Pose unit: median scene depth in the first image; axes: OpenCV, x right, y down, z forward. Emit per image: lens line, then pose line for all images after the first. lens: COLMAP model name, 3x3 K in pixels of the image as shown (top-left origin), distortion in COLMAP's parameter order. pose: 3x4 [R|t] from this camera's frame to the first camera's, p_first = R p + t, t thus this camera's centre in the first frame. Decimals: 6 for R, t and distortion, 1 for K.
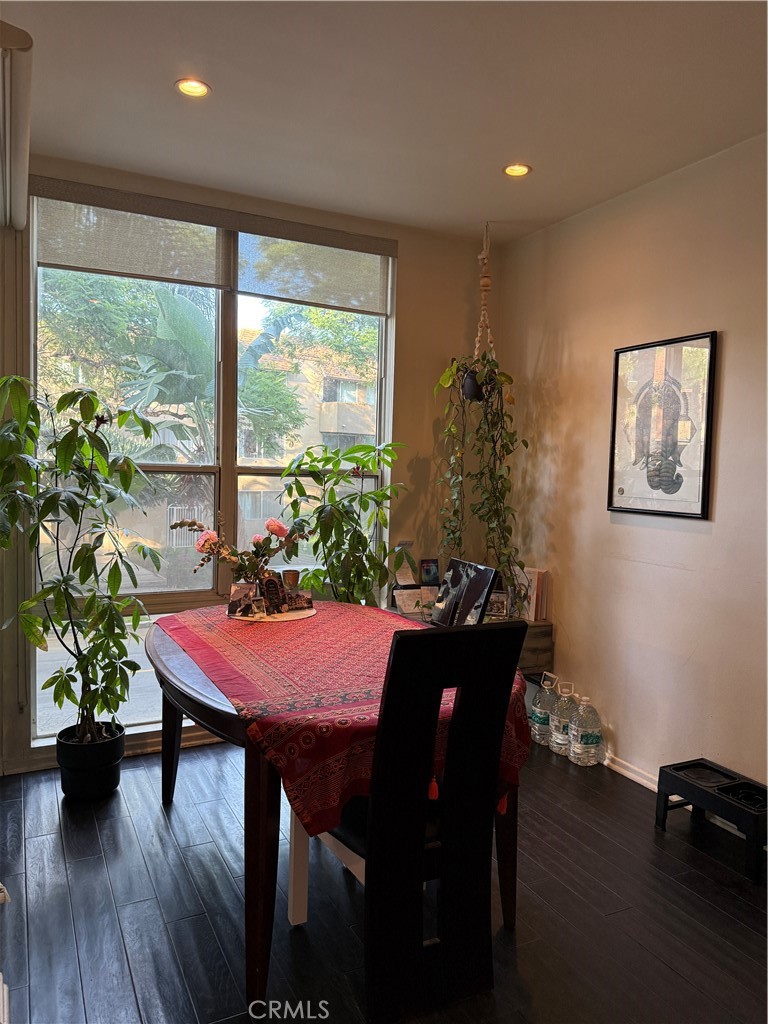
lens RADIAL K [[724.7, 0, 378.6], [0, 724.7, 511.6], [0, 0, 1]] dist [0.053290, -0.000195]
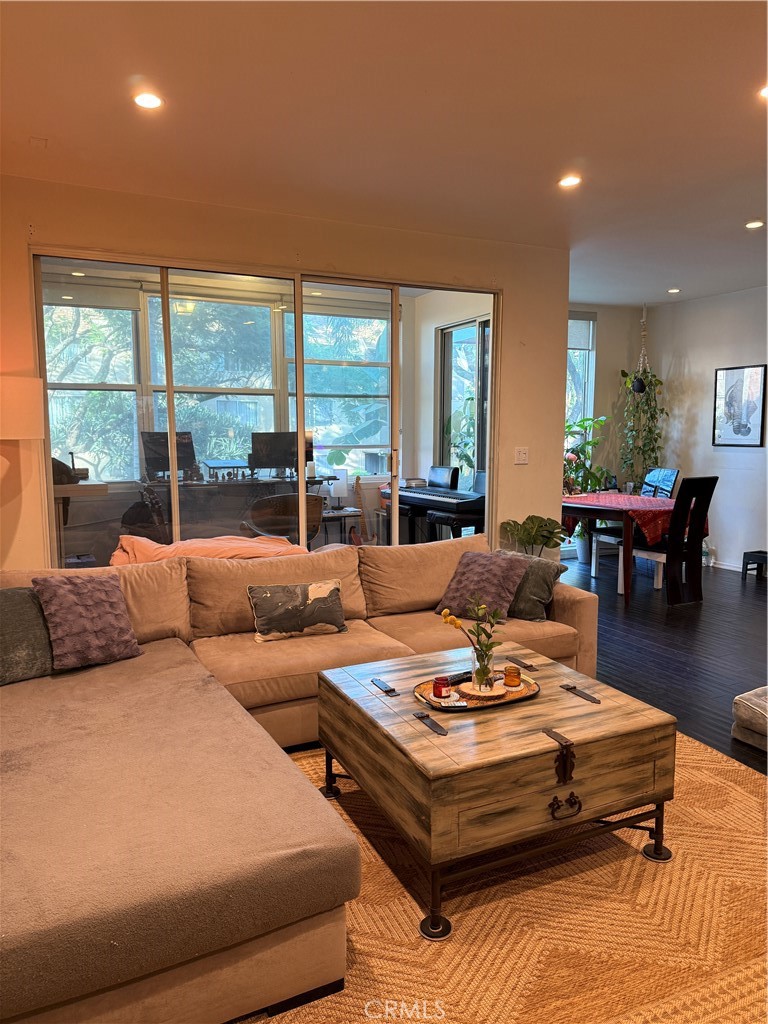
lens RADIAL K [[724.7, 0, 387.7], [0, 724.7, 514.9], [0, 0, 1]] dist [0.053290, -0.000195]
pose [[0.999325, -0.036119, 0.006751, -0.600735], [0.035635, 0.997462, 0.061635, 0.032124], [-0.008960, -0.061353, 0.998076, -1.040576]]
